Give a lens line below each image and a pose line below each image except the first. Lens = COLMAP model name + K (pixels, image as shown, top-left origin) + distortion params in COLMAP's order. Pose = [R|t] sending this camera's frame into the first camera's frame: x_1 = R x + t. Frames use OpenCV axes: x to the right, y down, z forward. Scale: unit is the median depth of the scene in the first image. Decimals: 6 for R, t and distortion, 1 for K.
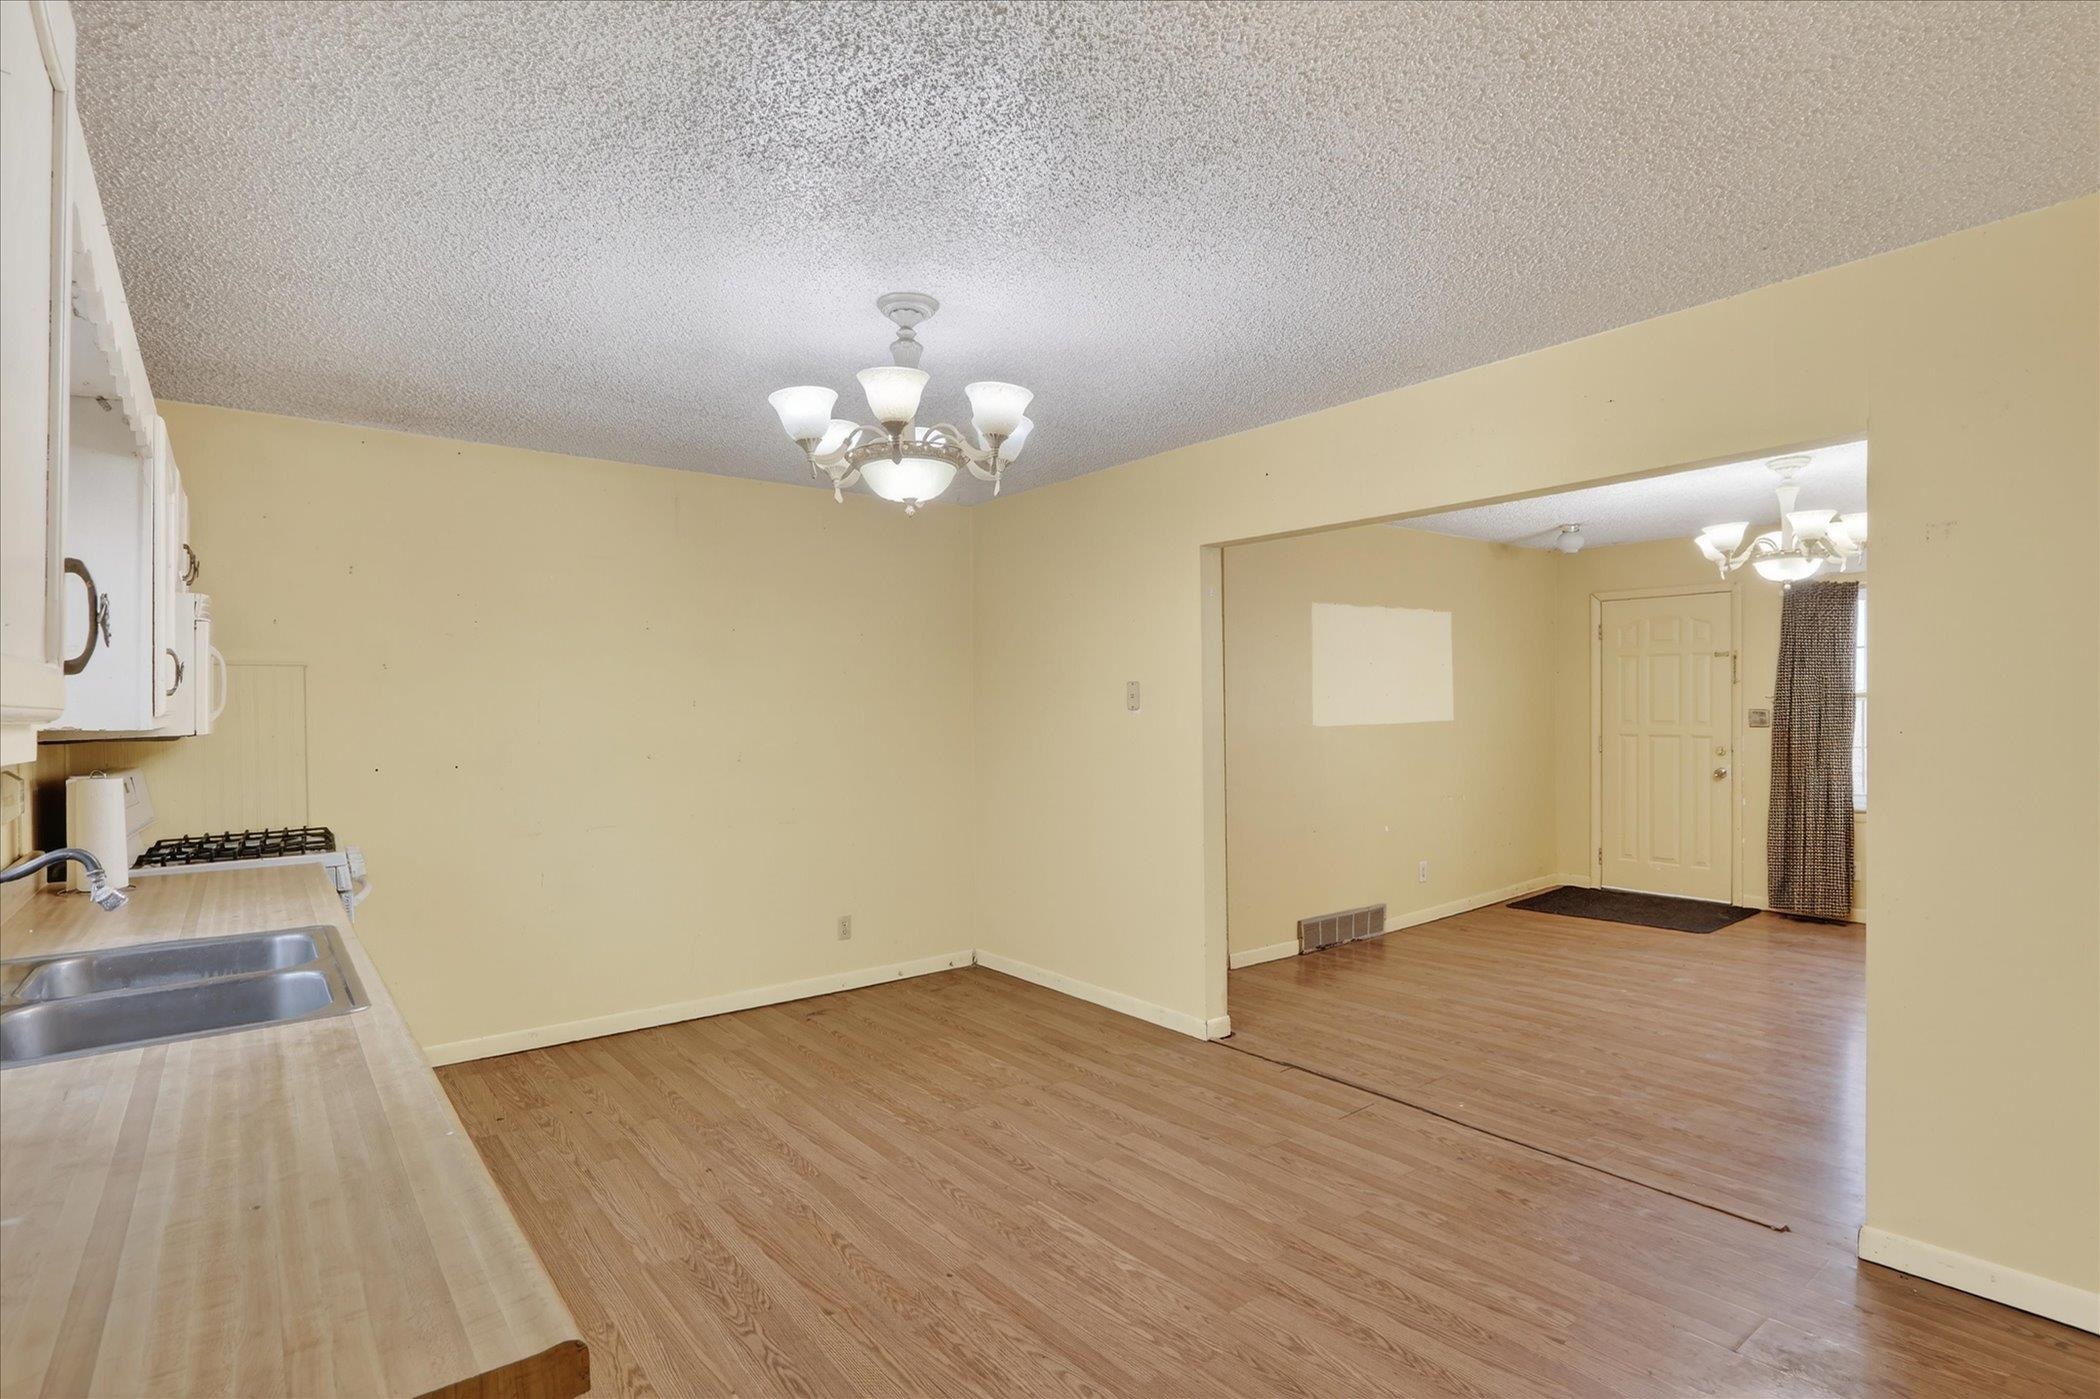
lens RADIAL K [[1034.5, 0, 1042.7], [0, 1034.5, 701.8], [0, 0, 1]] dist [-0.014109, 0.004116]
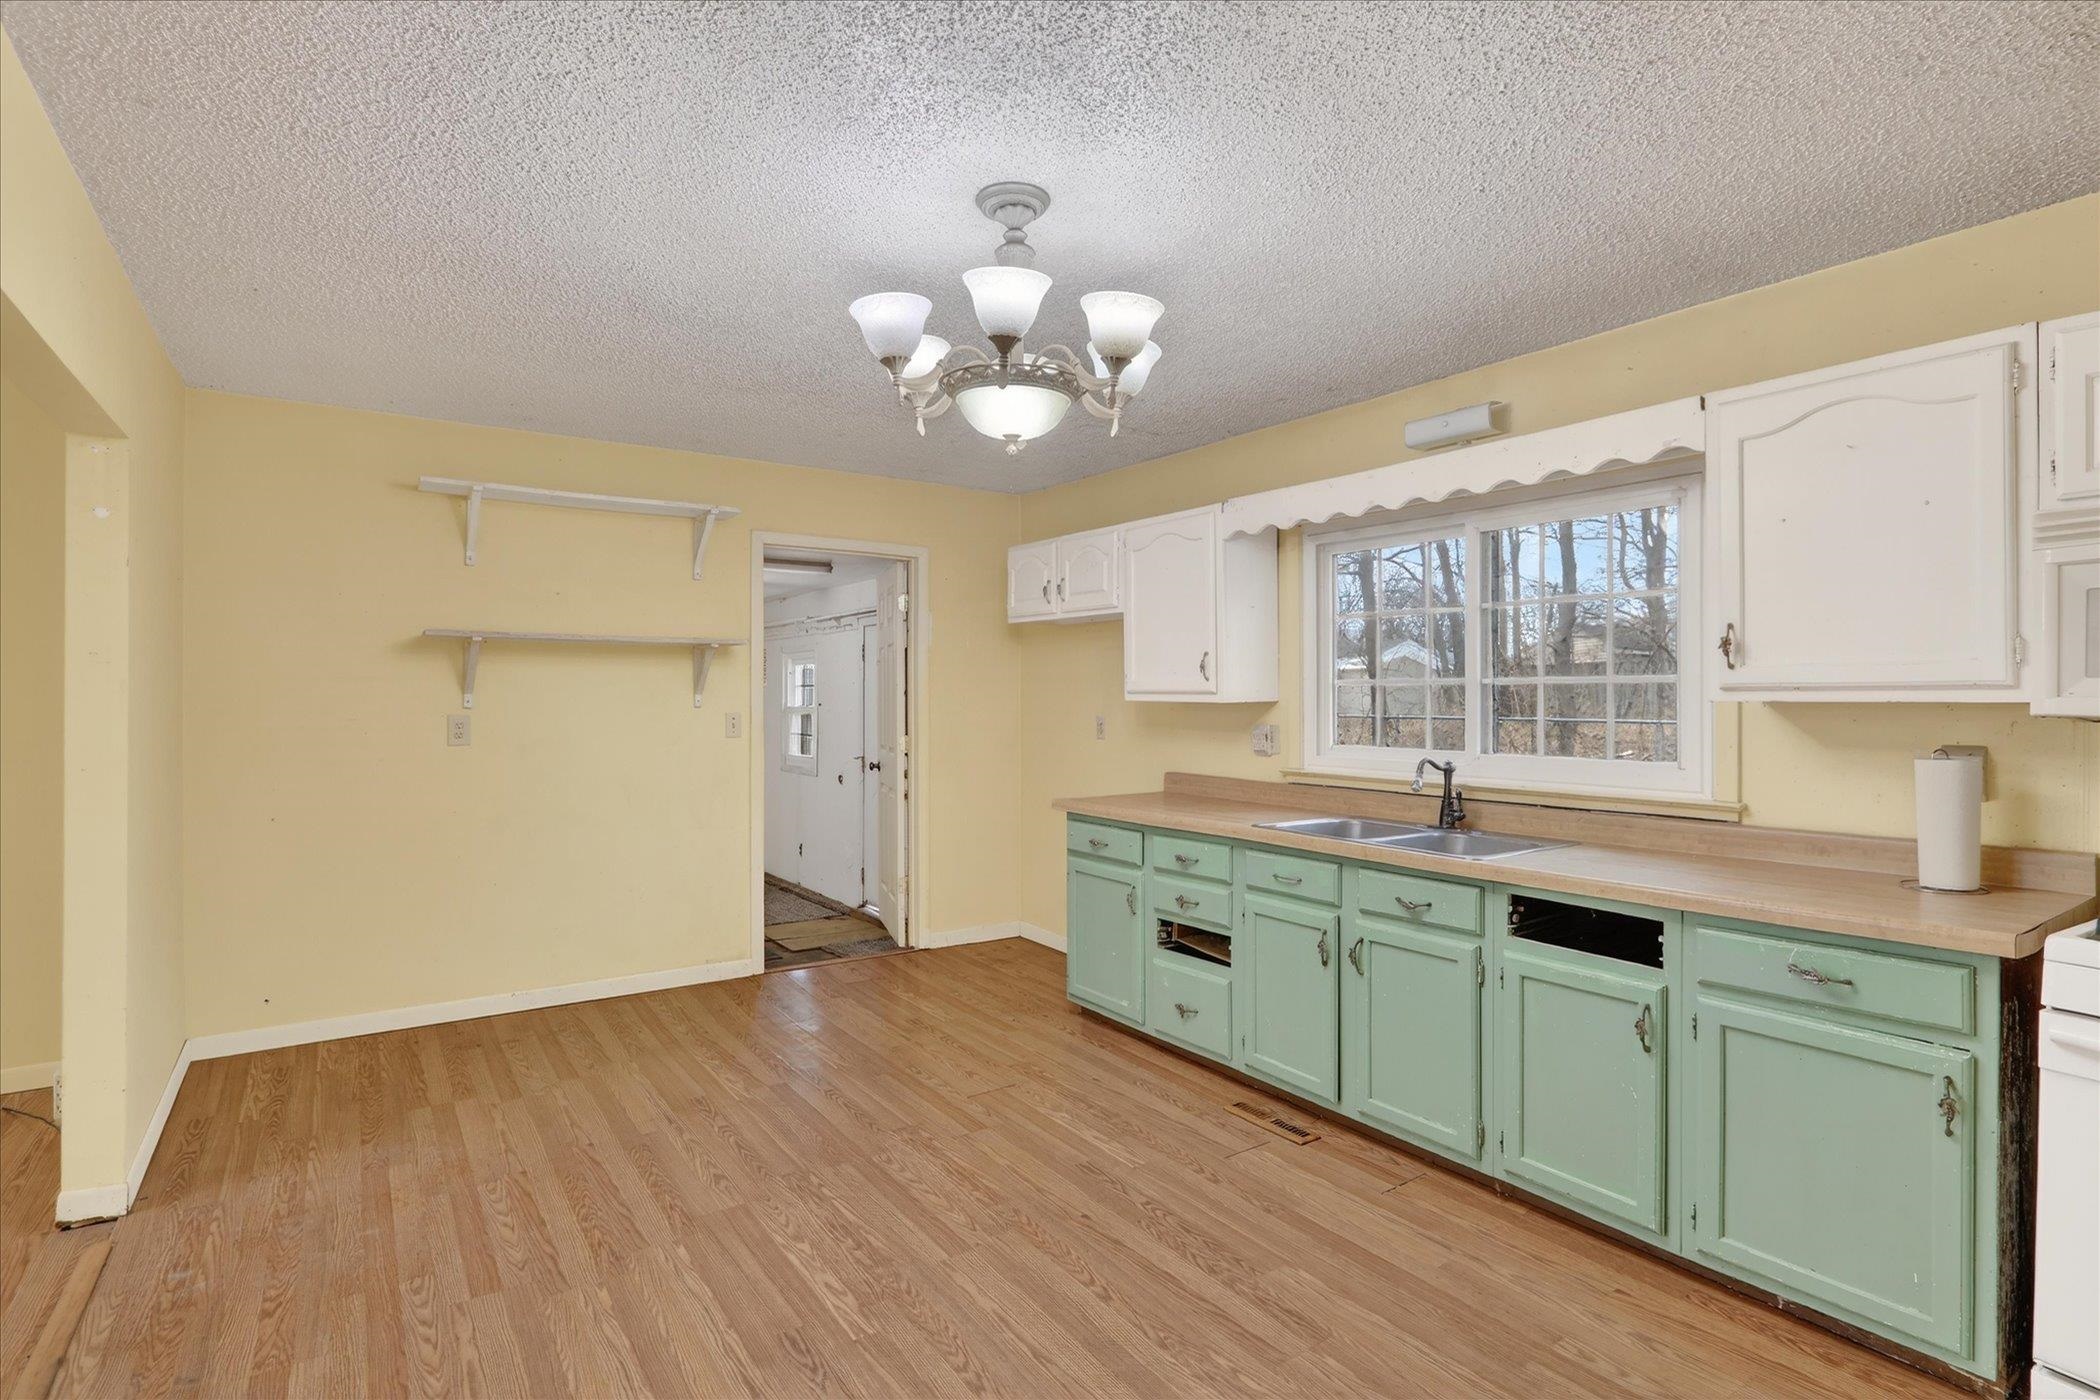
lens RADIAL K [[1034.5, 0, 1036.1], [0, 1034.5, 678.5], [0, 0, 1]] dist [-0.014109, 0.004116]
pose [[-0.997654, 0.010221, 0.067695, -0.167813], [0.008784, 0.999730, -0.021496, 0.014479], [-0.067897, -0.020851, -0.997474, 1.526325]]
